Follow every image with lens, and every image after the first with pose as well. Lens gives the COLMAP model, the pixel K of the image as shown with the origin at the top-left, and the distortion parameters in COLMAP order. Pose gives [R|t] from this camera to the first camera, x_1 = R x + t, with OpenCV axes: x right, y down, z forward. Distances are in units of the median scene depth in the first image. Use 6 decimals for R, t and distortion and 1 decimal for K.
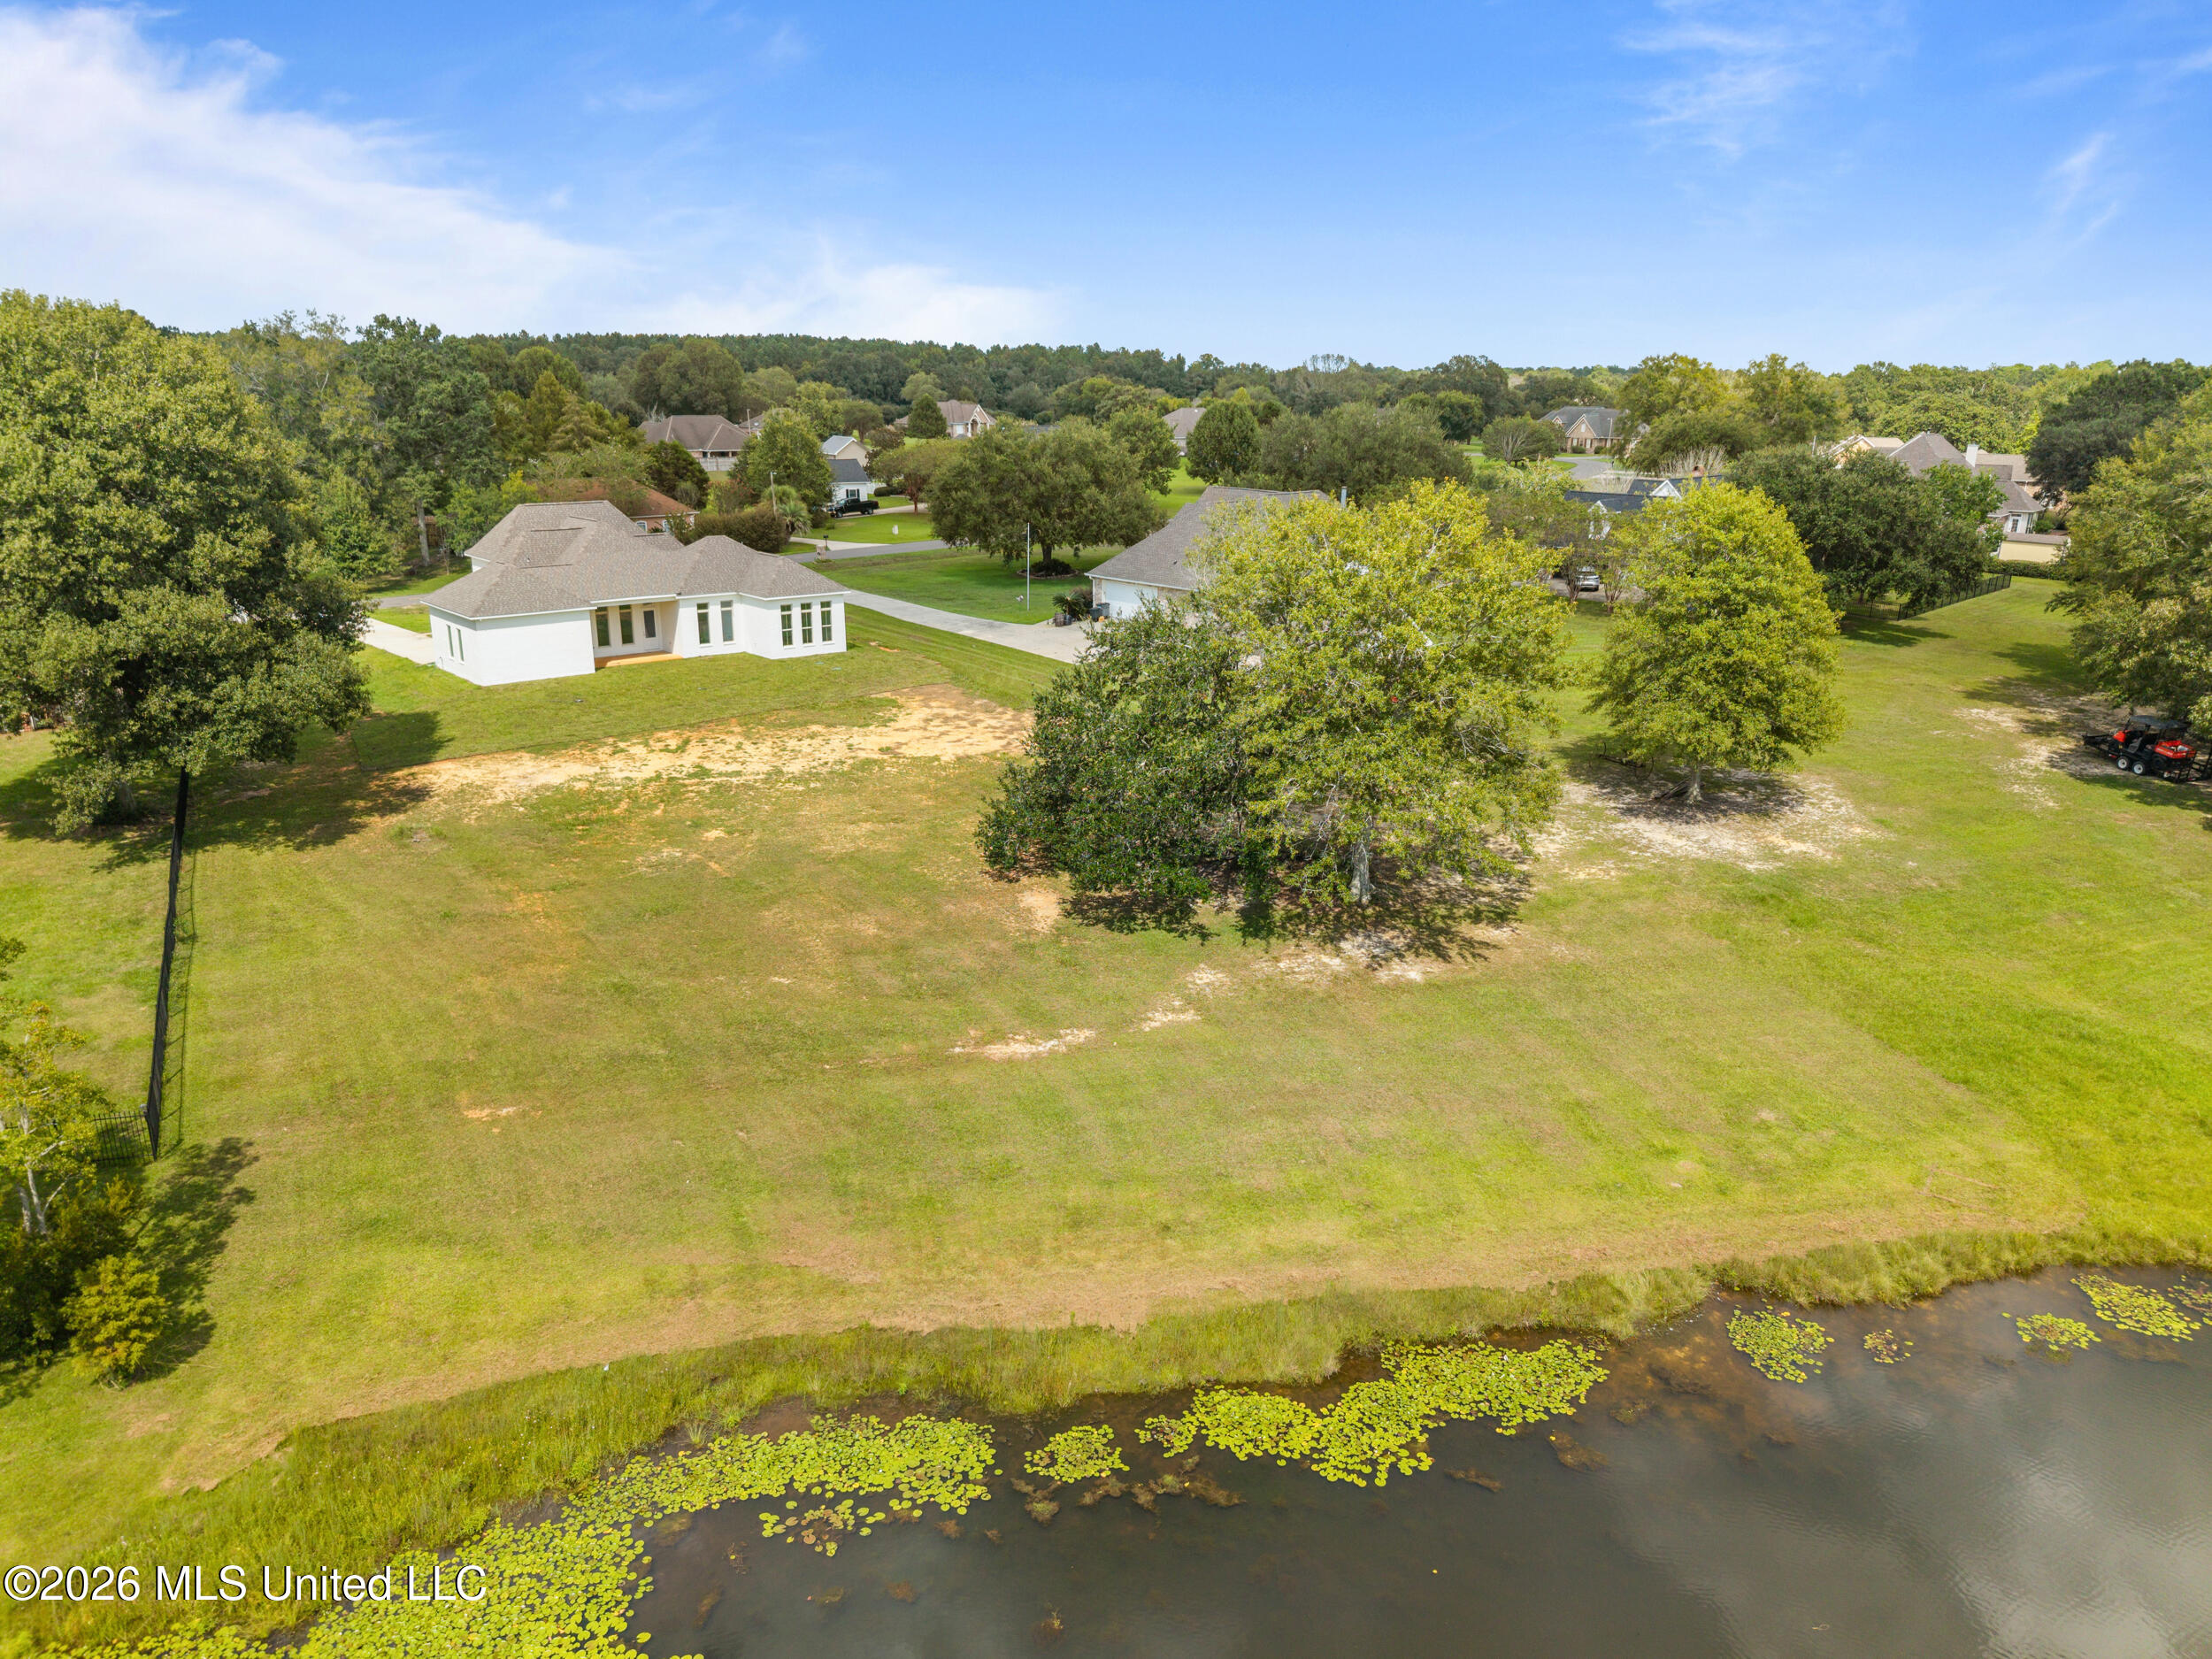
lens RADIAL K [[1514.0, 0, 1106.5], [0, 1514.0, 815.5], [0, 0, 1]] dist [0.030603, -0.030043]
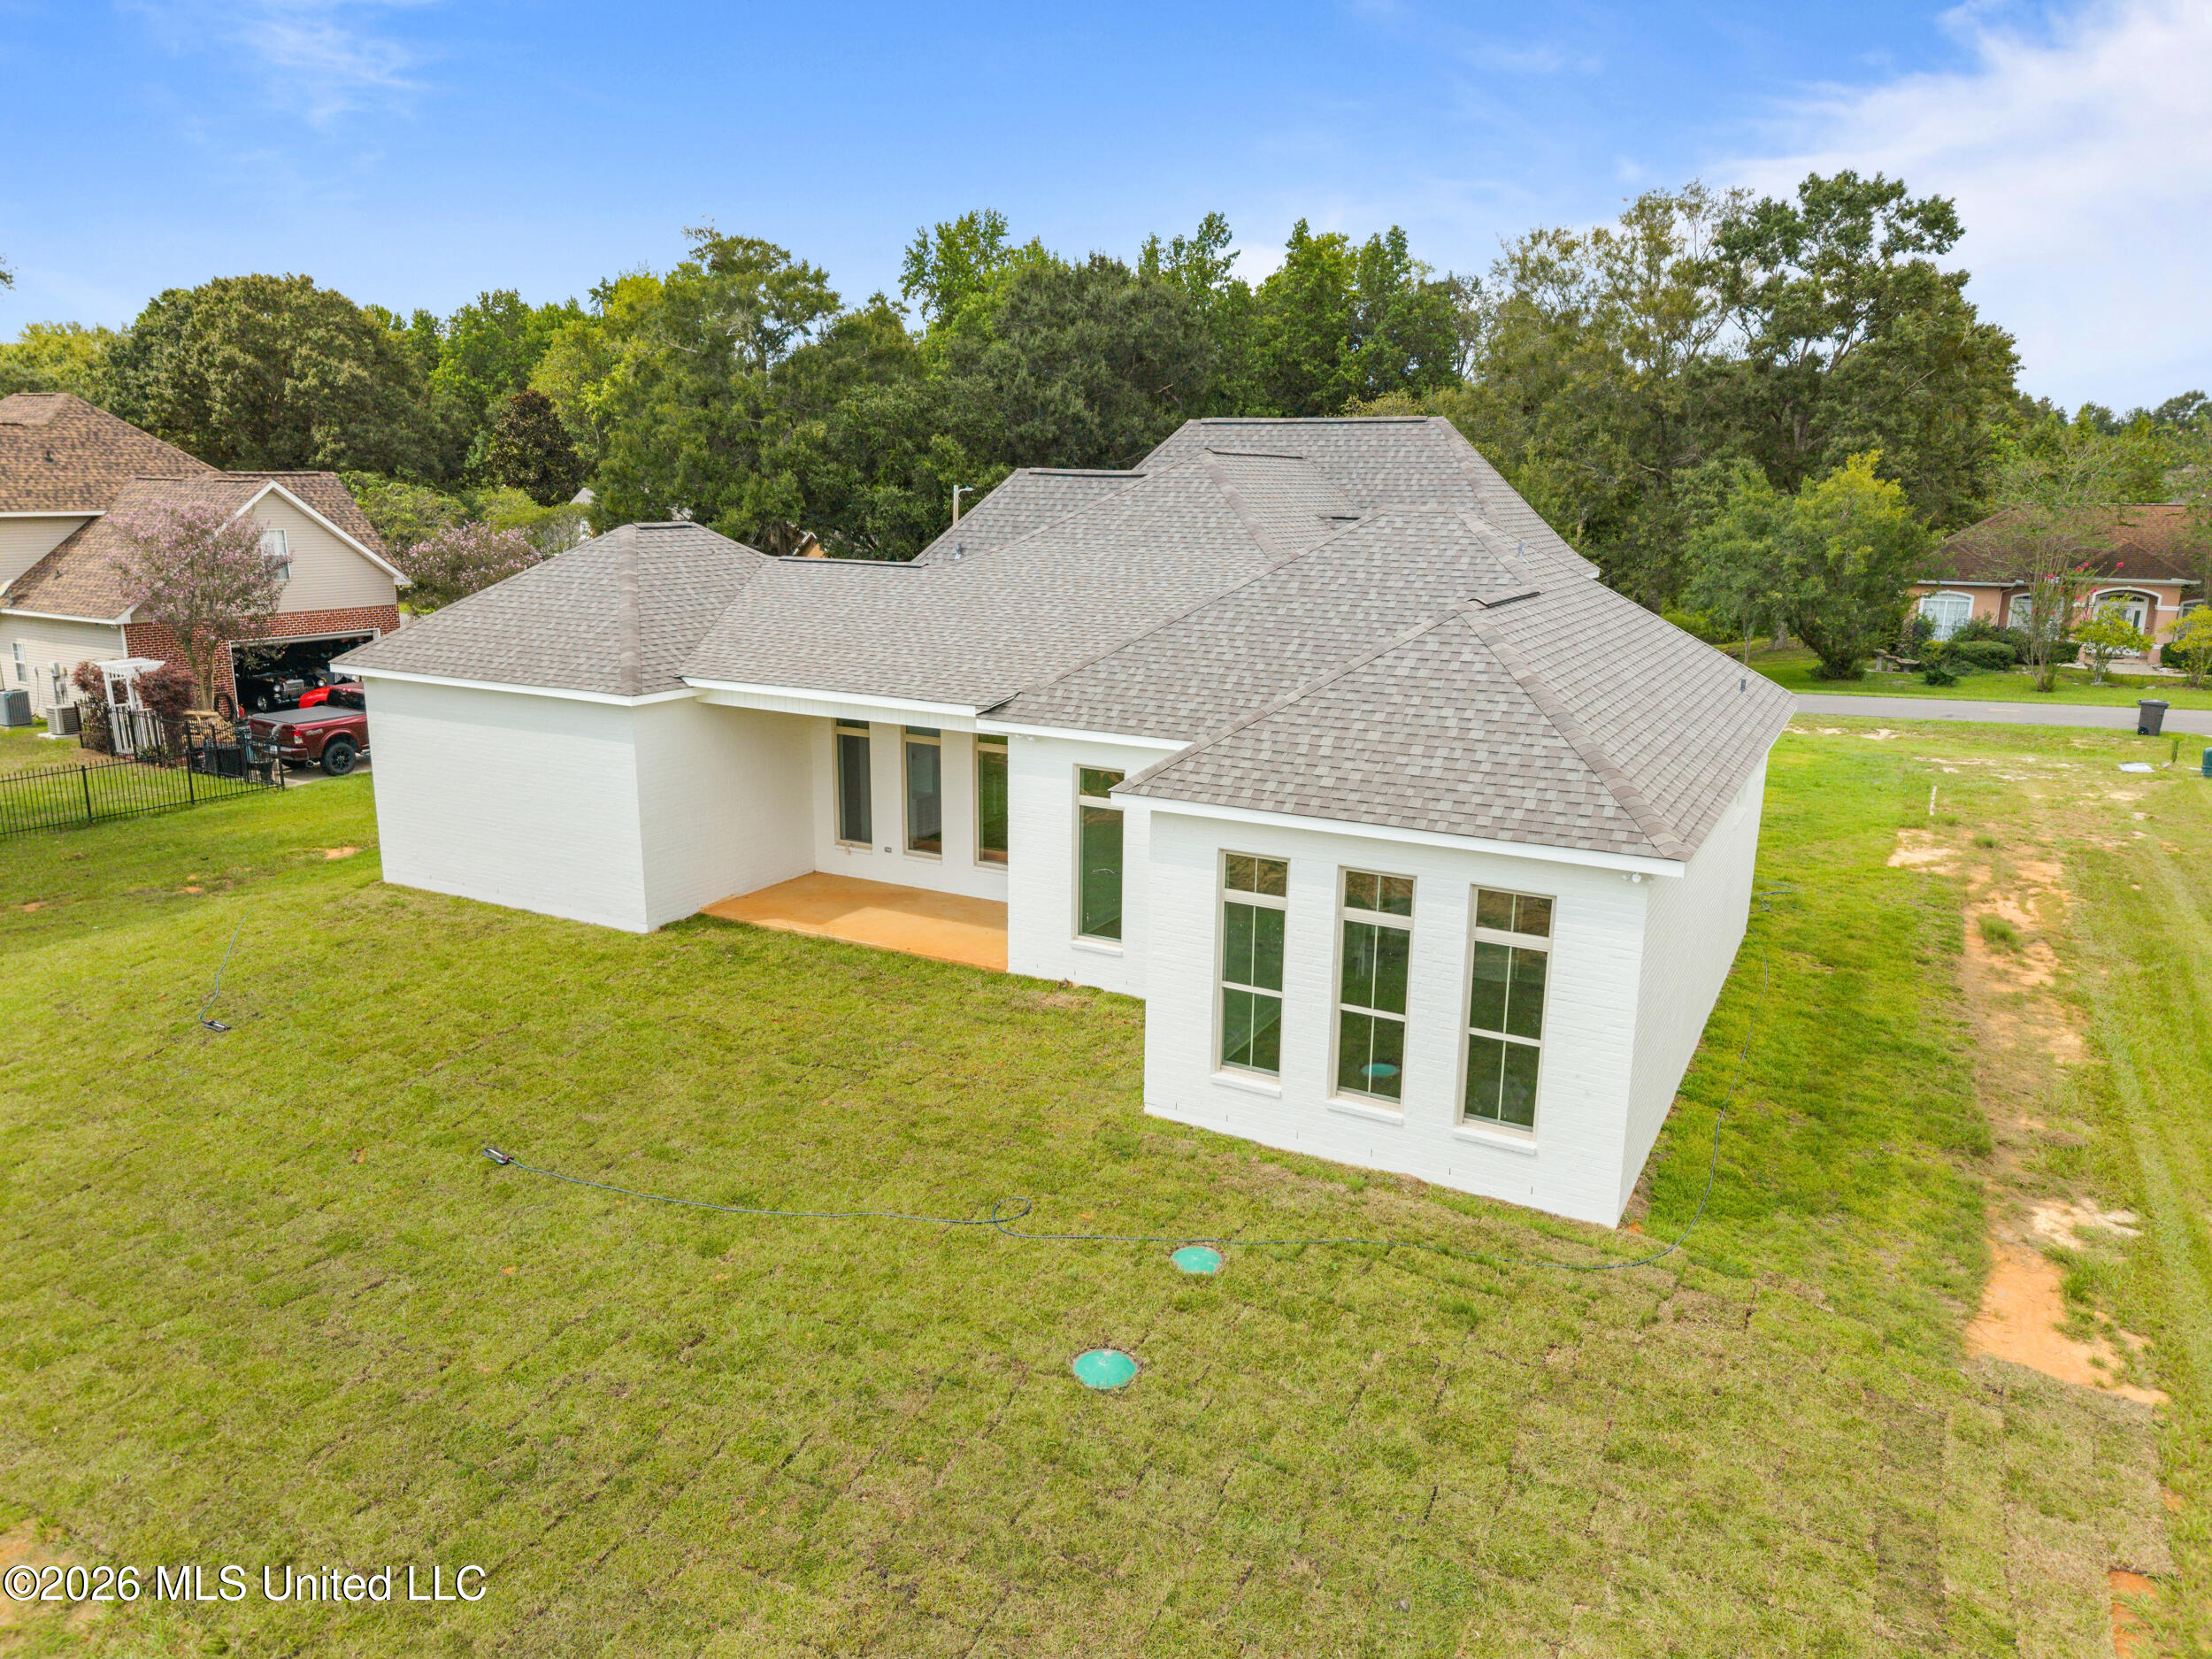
lens RADIAL K [[1514.0, 0, 1070.7], [0, 1514.0, 839.9], [0, 0, 1]] dist [0.030603, -0.030043]
pose [[0.357708, 0.220039, -0.907540, -0.079124], [-0.271049, 0.954469, 0.124584, -0.211510], [0.893632, 0.201423, 0.401062, 1.226501]]
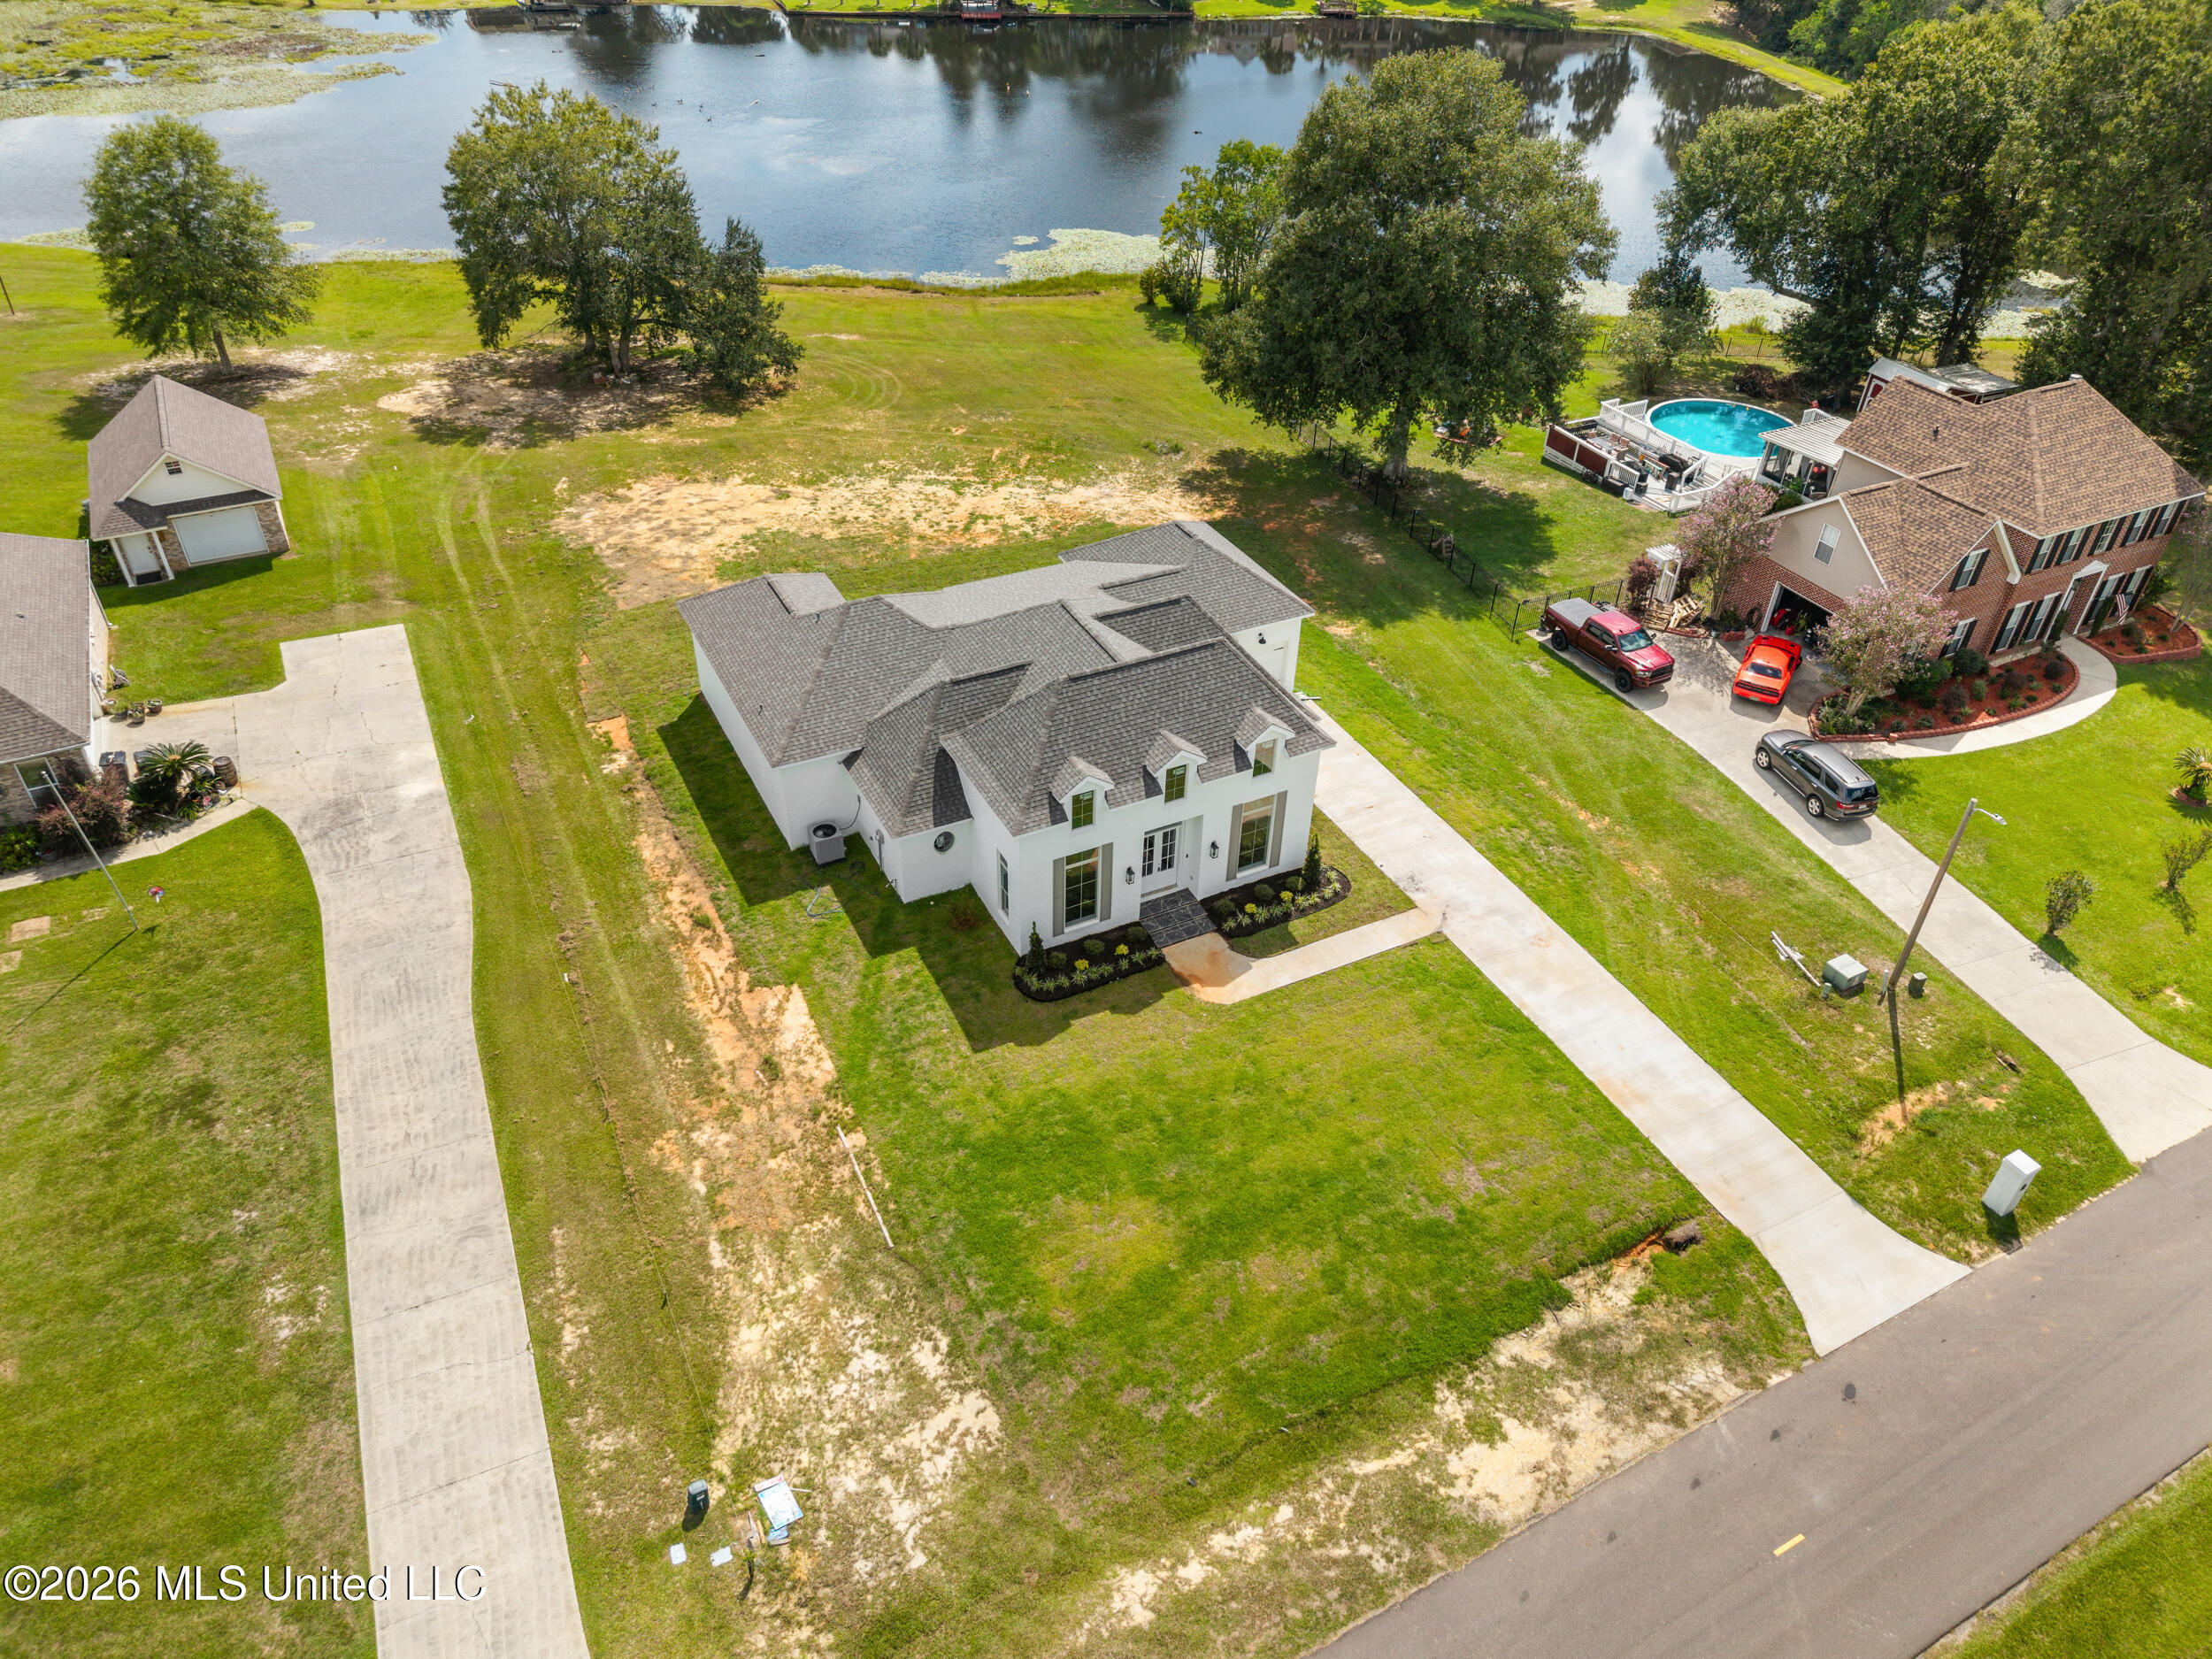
lens RADIAL K [[1514.0, 0, 1118.2], [0, 1514.0, 791.4], [0, 0, 1]] dist [0.030603, -0.030043]
pose [[-0.975506, -0.154343, 0.156737, -0.625806], [0.027408, 0.621694, 0.782780, -0.806738], [-0.218259, 0.767903, -0.602236, 1.923412]]
